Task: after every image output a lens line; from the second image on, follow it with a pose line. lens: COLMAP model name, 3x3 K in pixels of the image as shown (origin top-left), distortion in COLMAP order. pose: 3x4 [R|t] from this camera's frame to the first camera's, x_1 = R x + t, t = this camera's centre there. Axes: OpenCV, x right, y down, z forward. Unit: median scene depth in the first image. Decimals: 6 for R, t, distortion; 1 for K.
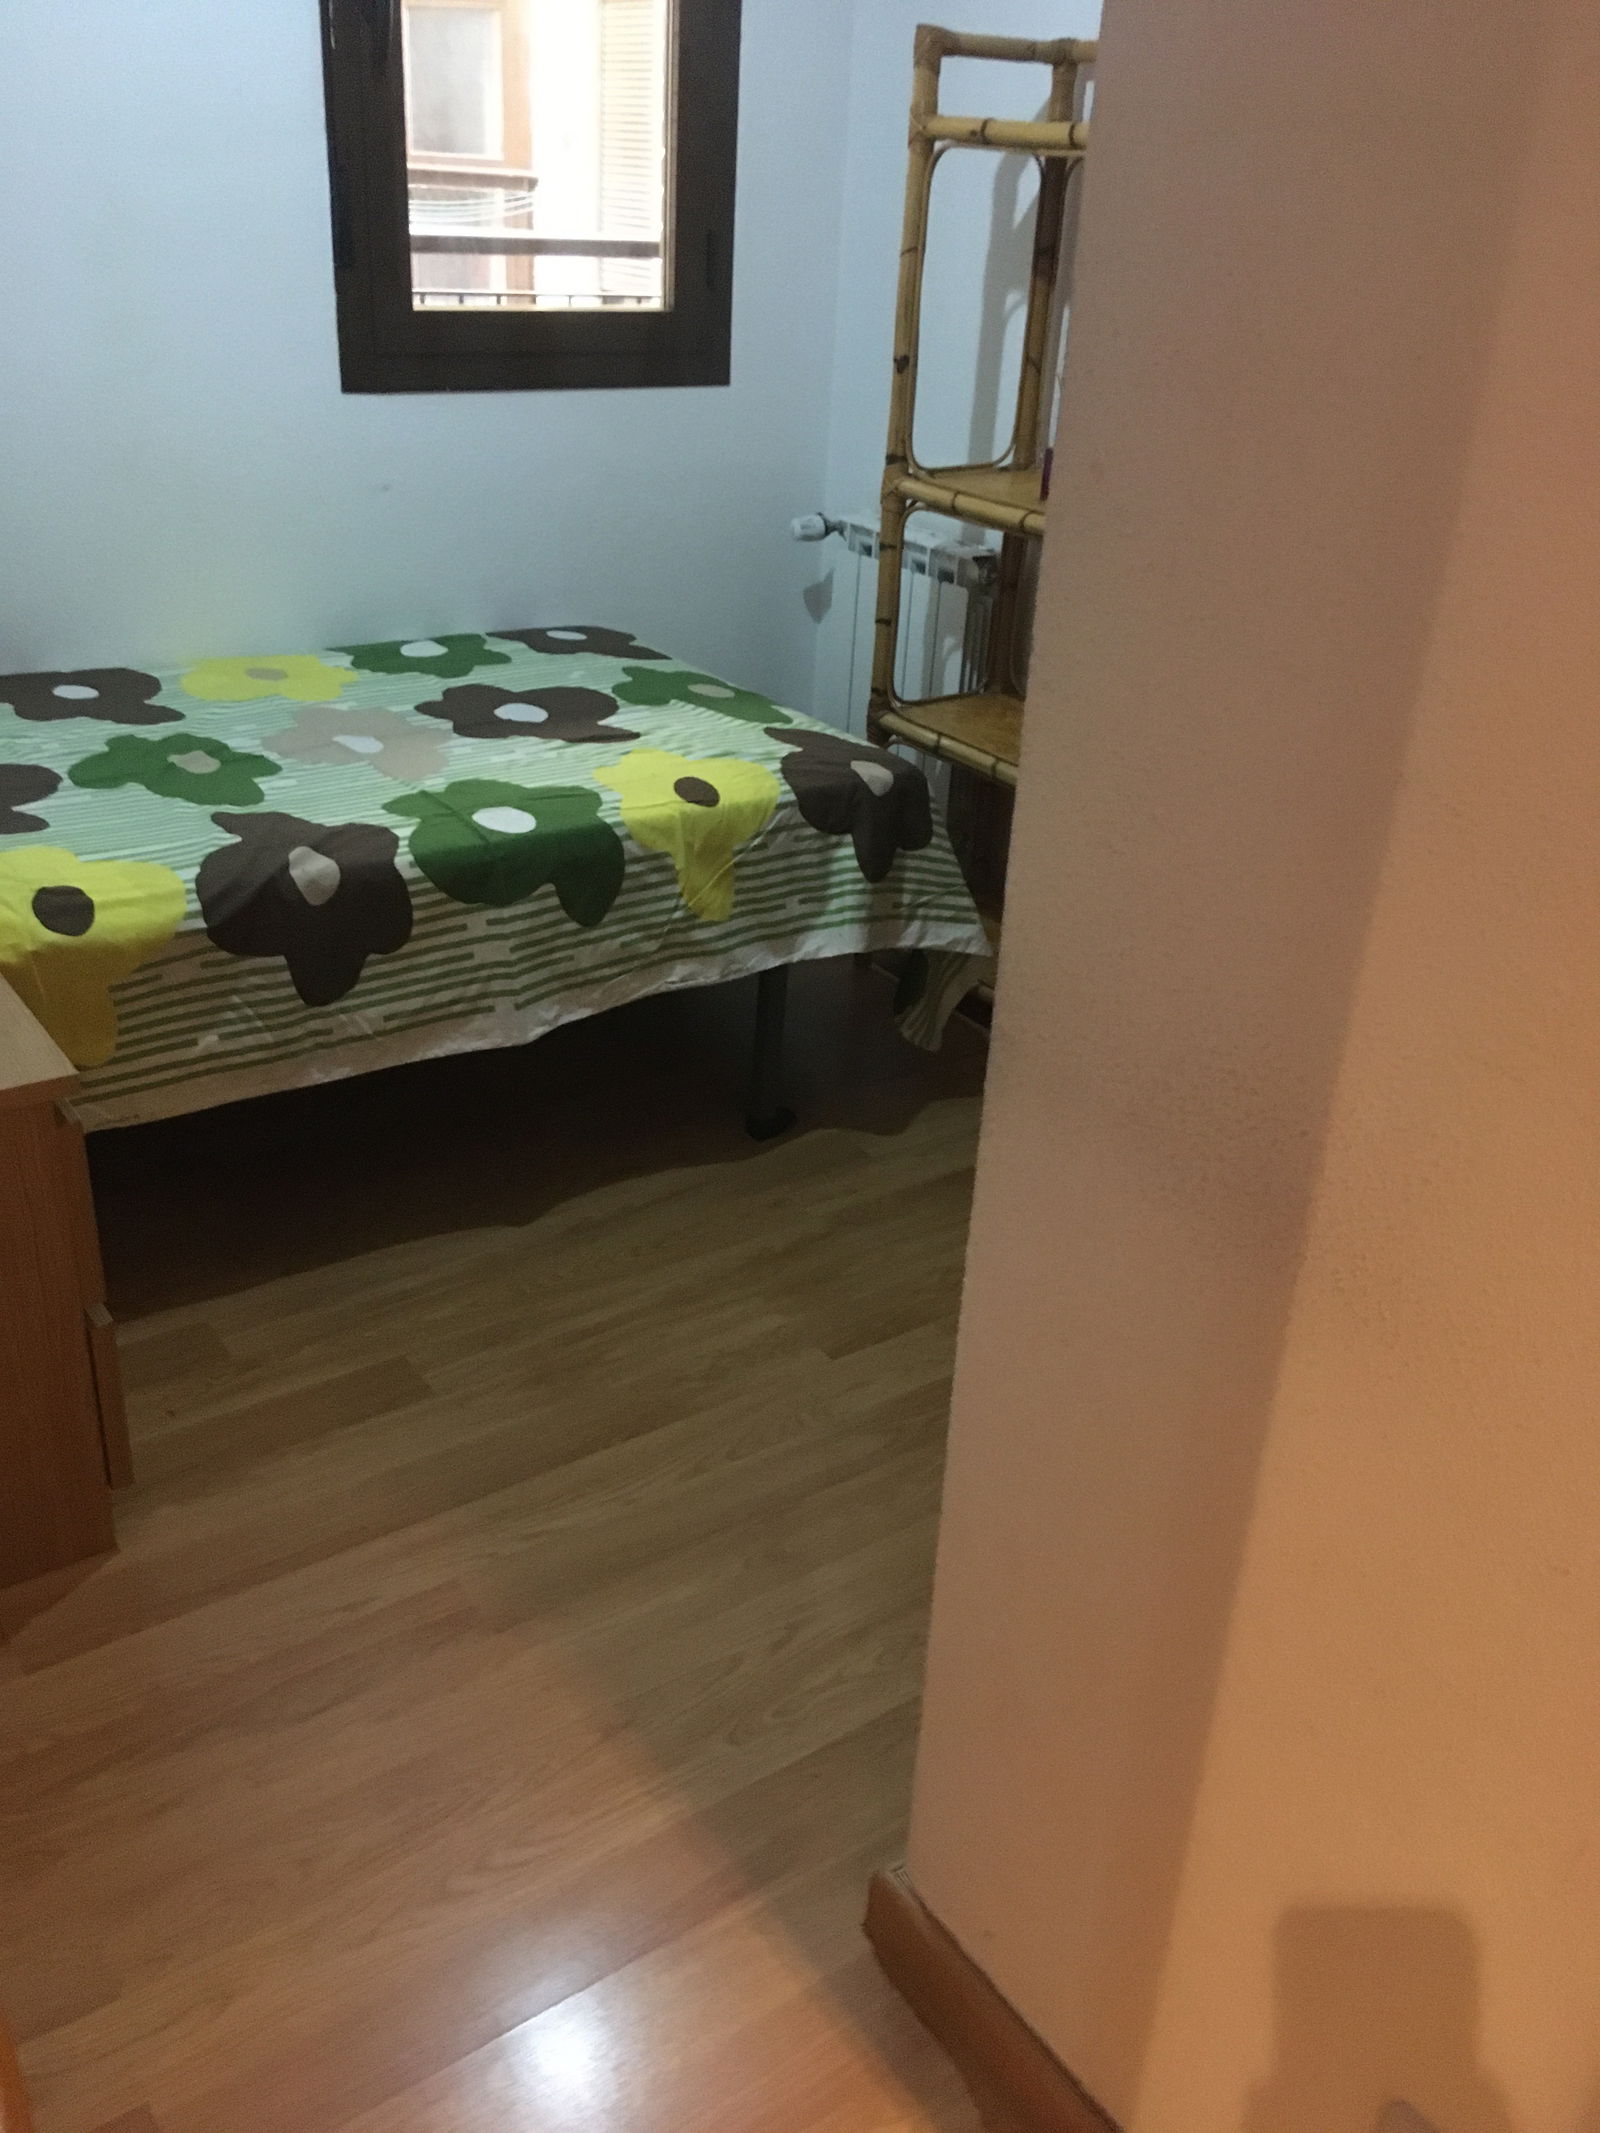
lens RADIAL K [[1808.8, 0, 800.0], [0, 1808.8, 1066.5], [0, 0, 1]] dist [0.096047, -0.157269]
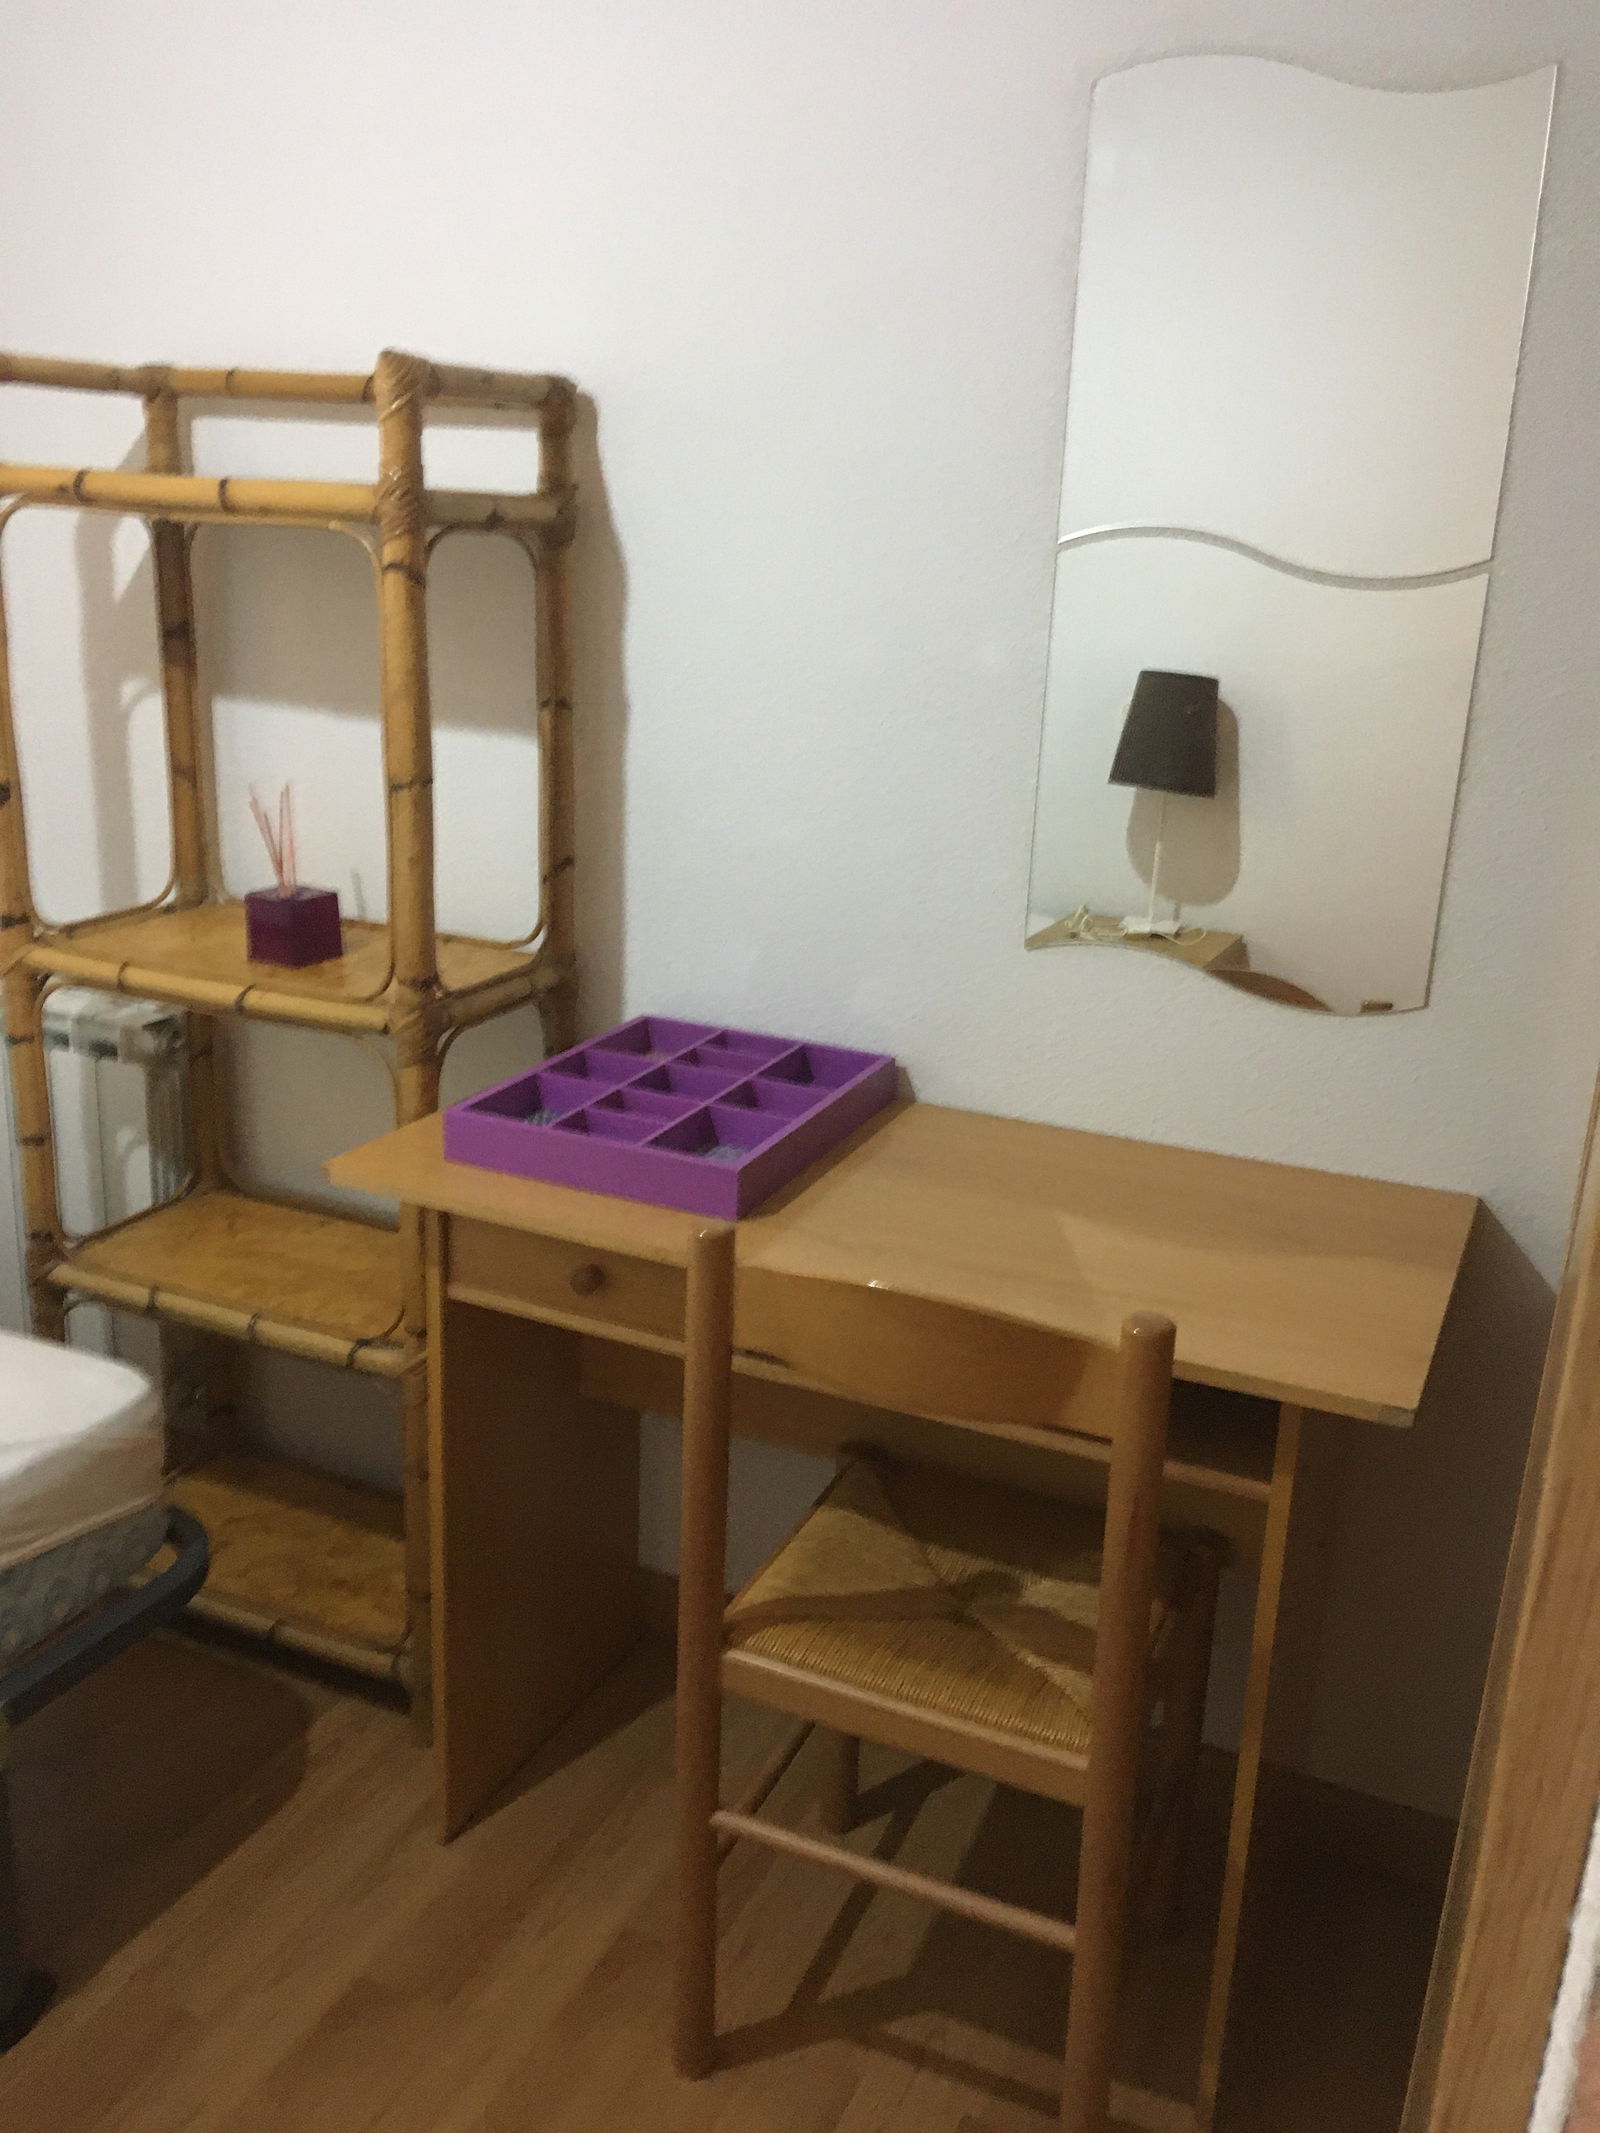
lens RADIAL K [[1792.9, 0, 800.0], [0, 1792.9, 1066.5], [0, 0, 1]] dist [0.122351, -0.193157]
pose [[0.870747, -0.161141, 0.464578, -0.018584], [0.227062, 0.969786, -0.089202, -0.161183], [-0.436167, 0.183161, 0.881028, 0.290106]]
